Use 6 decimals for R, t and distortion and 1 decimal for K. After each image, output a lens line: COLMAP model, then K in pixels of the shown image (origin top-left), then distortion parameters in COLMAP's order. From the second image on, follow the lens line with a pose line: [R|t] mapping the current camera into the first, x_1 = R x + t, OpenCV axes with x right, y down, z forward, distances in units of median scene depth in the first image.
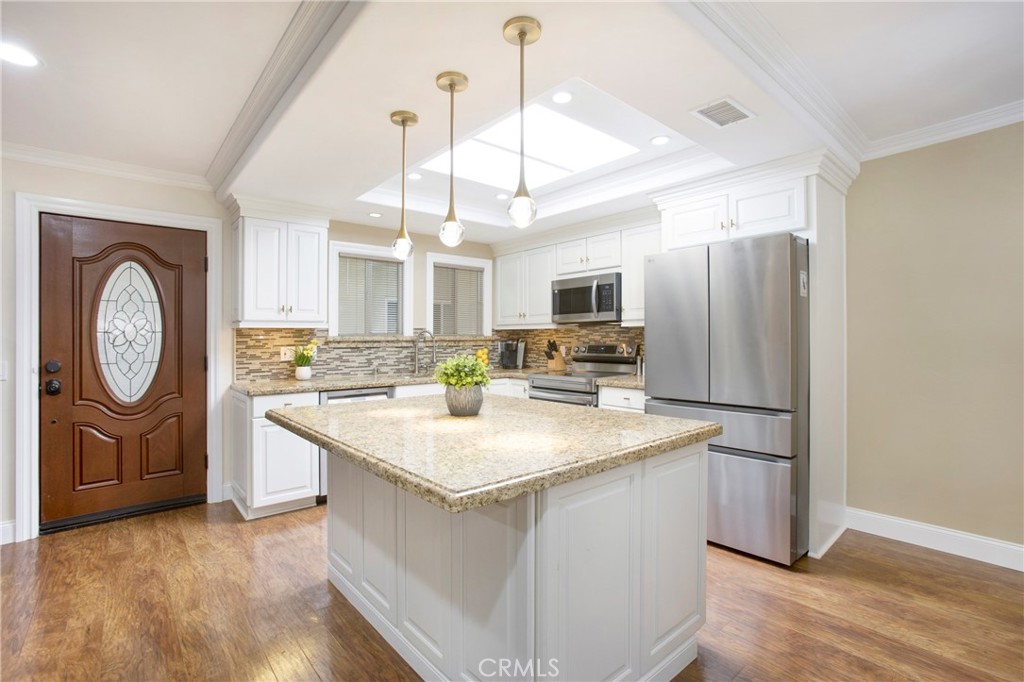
lens RADIAL K [[485.1, 0, 519.9], [0, 485.1, 340.7], [0, 0, 1]] dist [-0.025724, 0.014207]
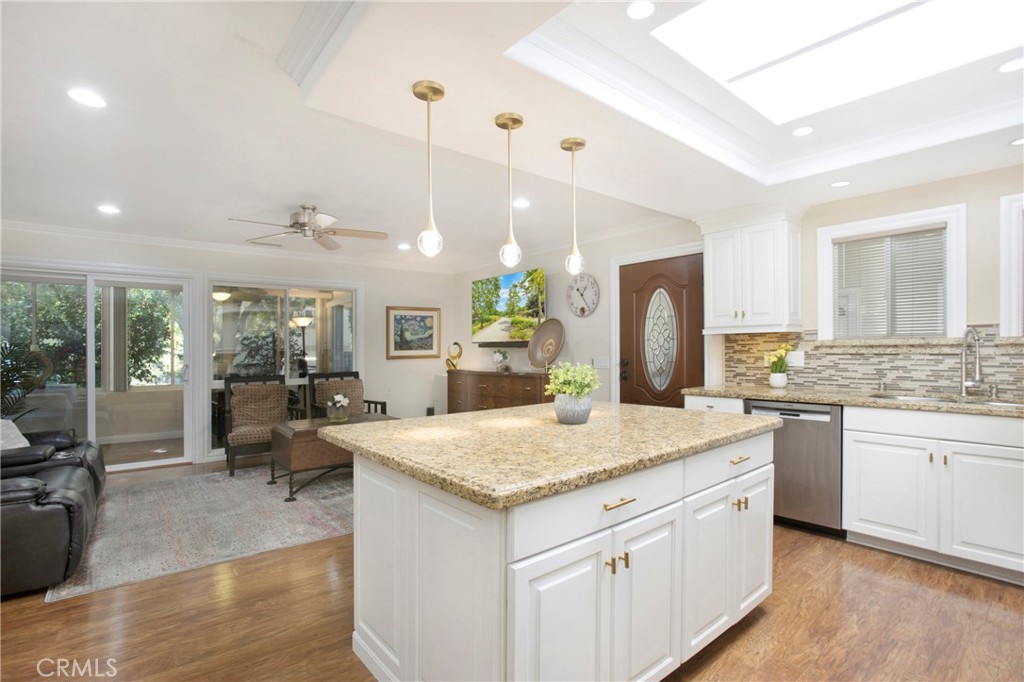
lens RADIAL K [[485.1, 0, 494.0], [0, 485.1, 341.2], [0, 0, 1]] dist [-0.025724, 0.014207]
pose [[-0.013869, -0.003961, -0.999896, 0.472163], [0.011967, 0.999920, -0.004127, -0.010814], [0.999832, -0.012023, -0.013821, 0.444776]]
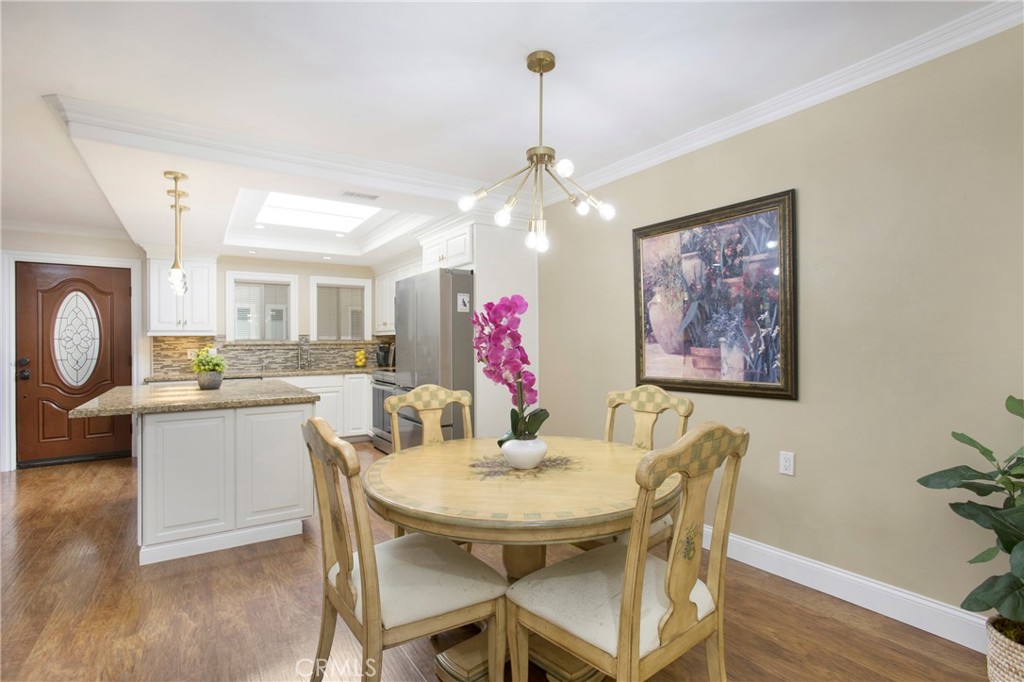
lens RADIAL K [[485.1, 0, 510.4], [0, 485.1, 350.6], [0, 0, 1]] dist [-0.025724, 0.014207]
pose [[0.989982, 0.001496, -0.141183, 0.598871], [0.000563, 0.999894, 0.014544, -0.002304], [0.141190, -0.014477, 0.989877, -0.233690]]
